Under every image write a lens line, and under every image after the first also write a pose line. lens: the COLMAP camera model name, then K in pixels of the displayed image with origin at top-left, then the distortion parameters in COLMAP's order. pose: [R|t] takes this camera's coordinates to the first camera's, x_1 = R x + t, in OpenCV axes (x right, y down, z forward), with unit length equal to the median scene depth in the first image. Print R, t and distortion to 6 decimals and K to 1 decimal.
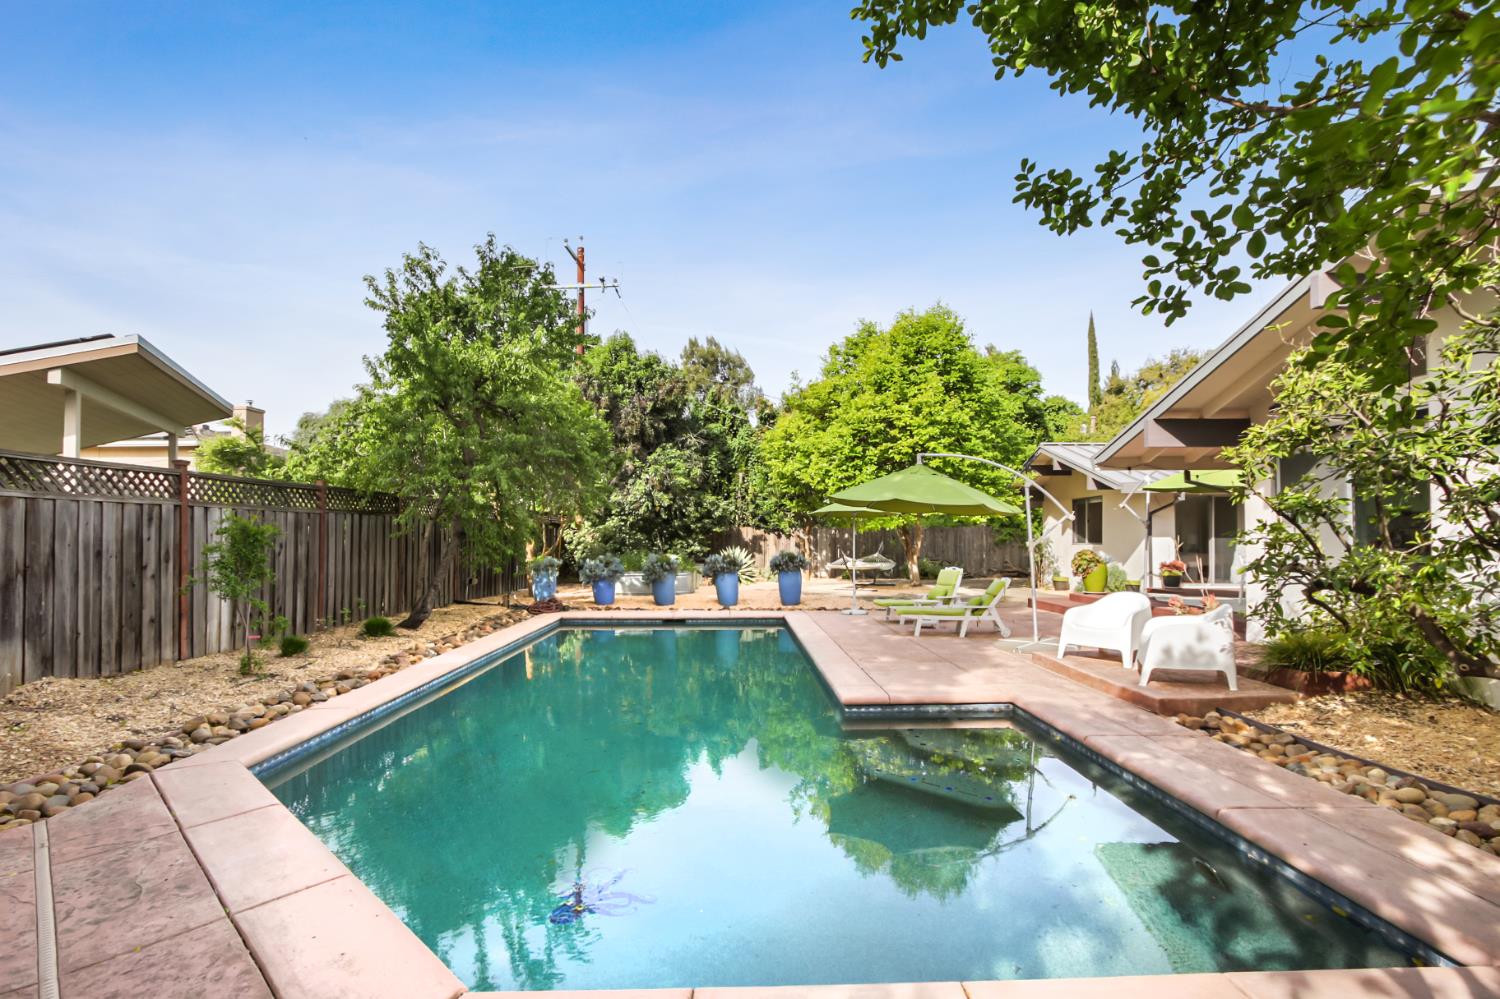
lens RADIAL K [[717.6, 0, 752.0], [0, 717.6, 548.4], [0, 0, 1]] dist [-0.004798, 0.000094]
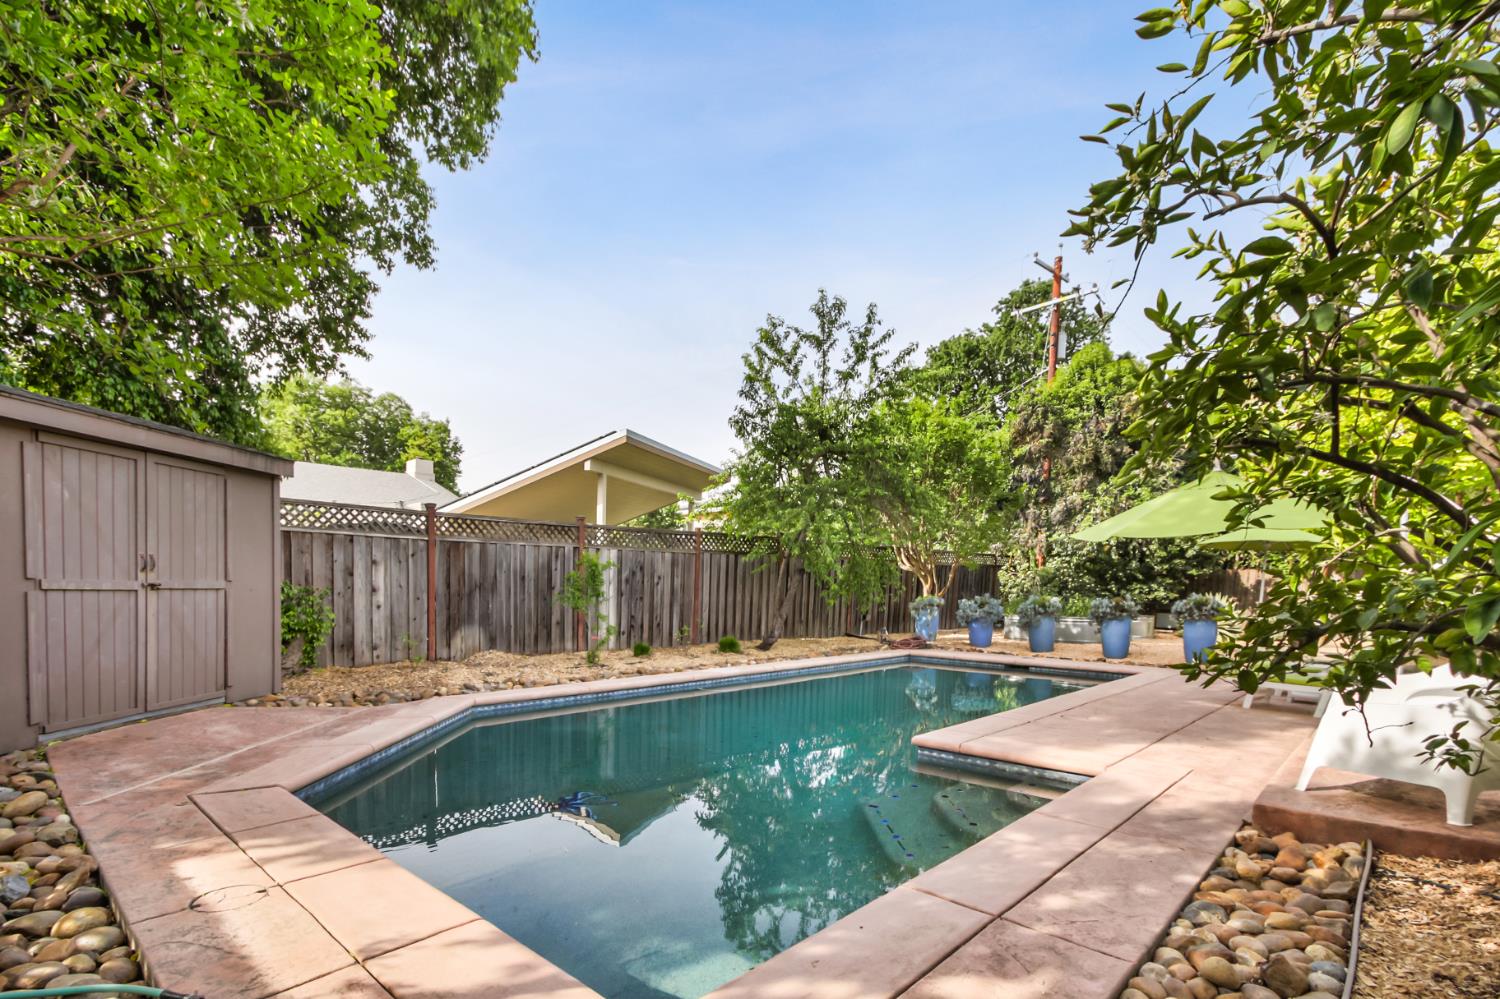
lens RADIAL K [[745.3, 0, 757.0], [0, 745.3, 650.4], [0, 0, 1]] dist [-0.000311, -0.000232]
pose [[0.715114, 0.073683, -0.695113, 0.280202], [-0.025004, 0.996489, 0.079905, 0.010216], [0.698560, -0.039761, 0.714446, 0.074652]]
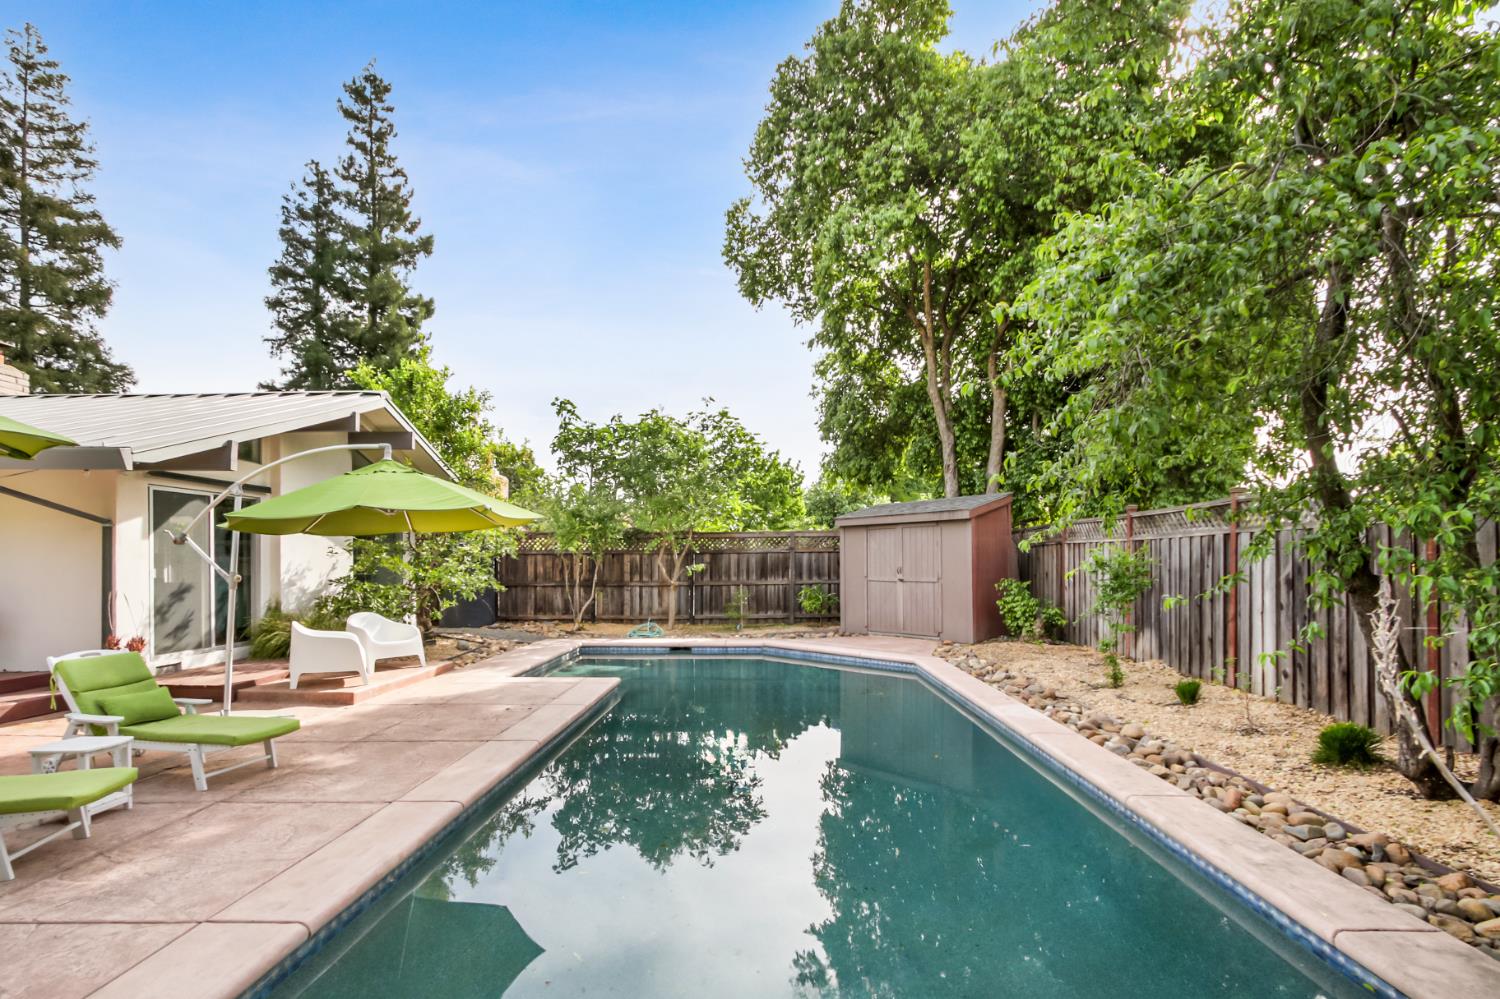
lens RADIAL K [[709.8, 0, 747.8], [0, 709.8, 554.2], [0, 0, 1]] dist [-0.002892, 0.000830]
pose [[-0.999502, 0.001944, 0.031497, -0.073857], [0.001901, 0.999997, -0.001388, -0.015651], [-0.031499, -0.001328, -0.999503, 1.028480]]
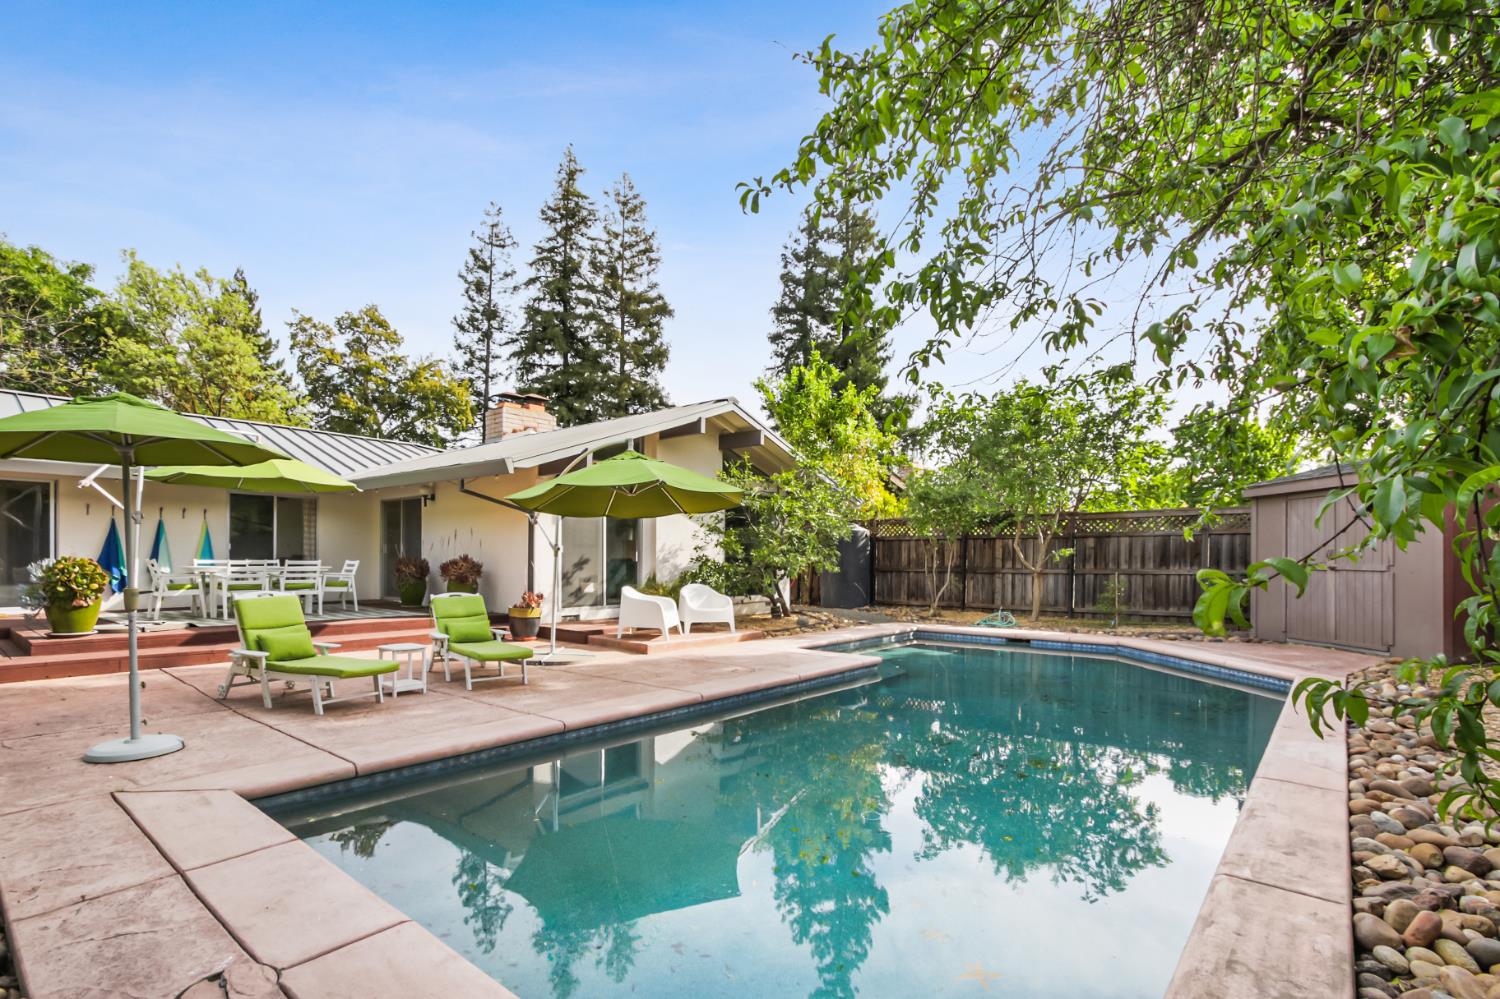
lens RADIAL K [[717.6, 0, 752.0], [0, 717.6, 548.4], [0, 0, 1]] dist [-0.004798, 0.000094]
pose [[-0.762816, 0.002403, 0.646611, -0.254736], [0.000412, 0.999995, -0.003230, -0.000050], [-0.646615, -0.002198, -0.762813, 0.950820]]
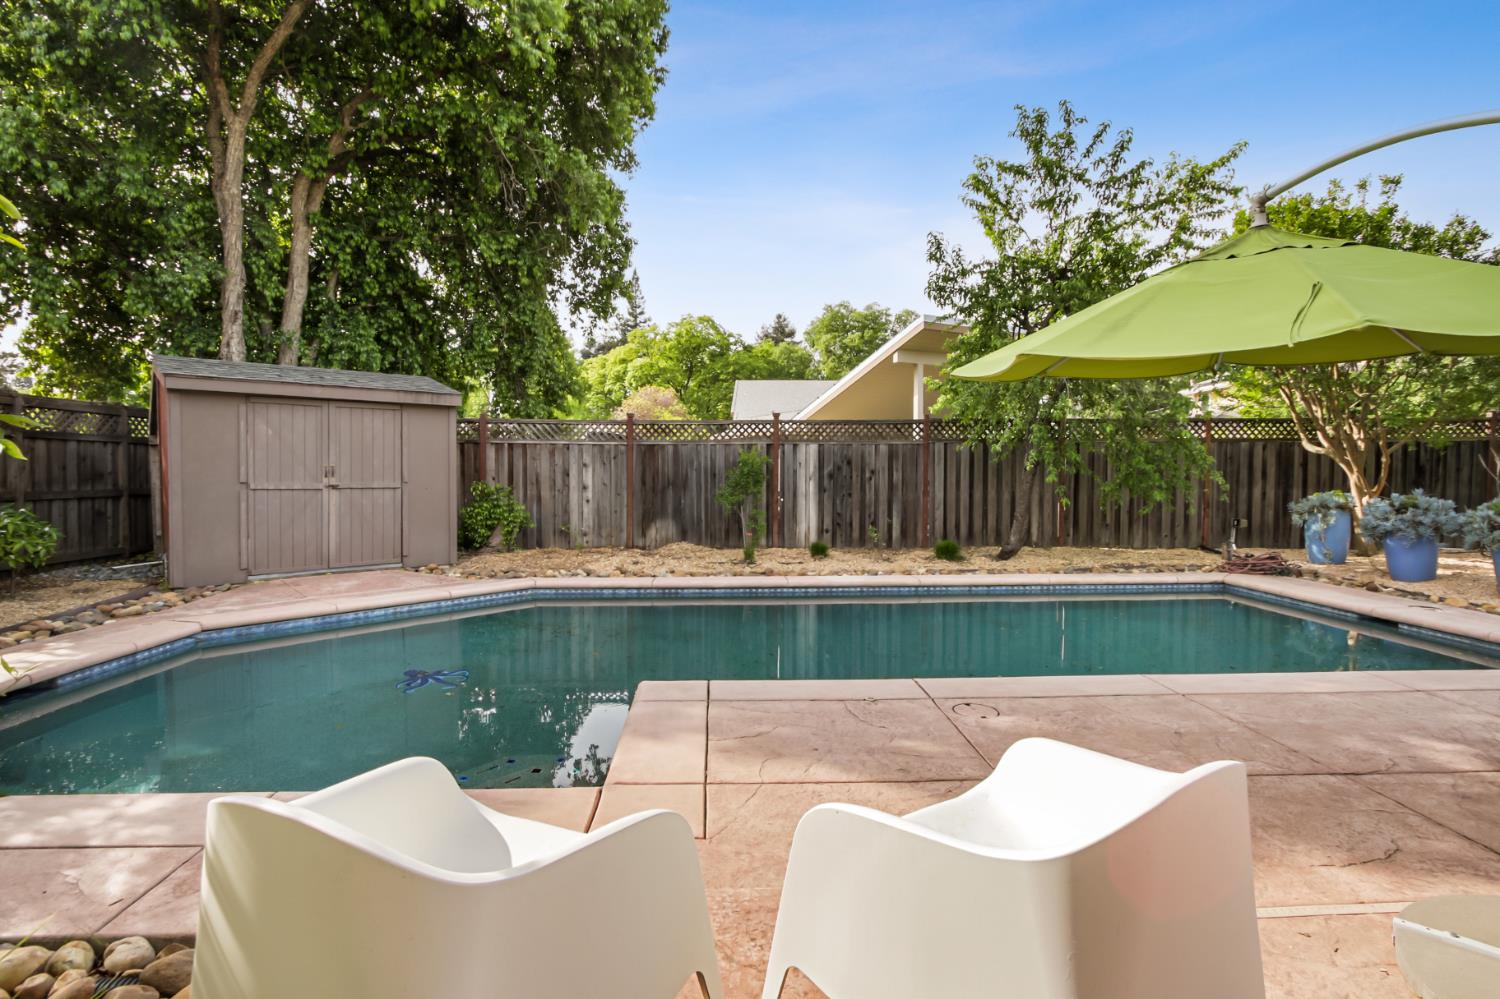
lens RADIAL K [[730.3, 0, 750.0], [0, 730.3, 499.5], [0, 0, 1]] dist [-0.001779, 0.000209]
pose [[0.014272, 0.037922, -0.999179, 0.369787], [-0.012948, 0.999204, 0.037738, -0.000665], [0.999814, 0.012399, 0.014752, 0.471169]]
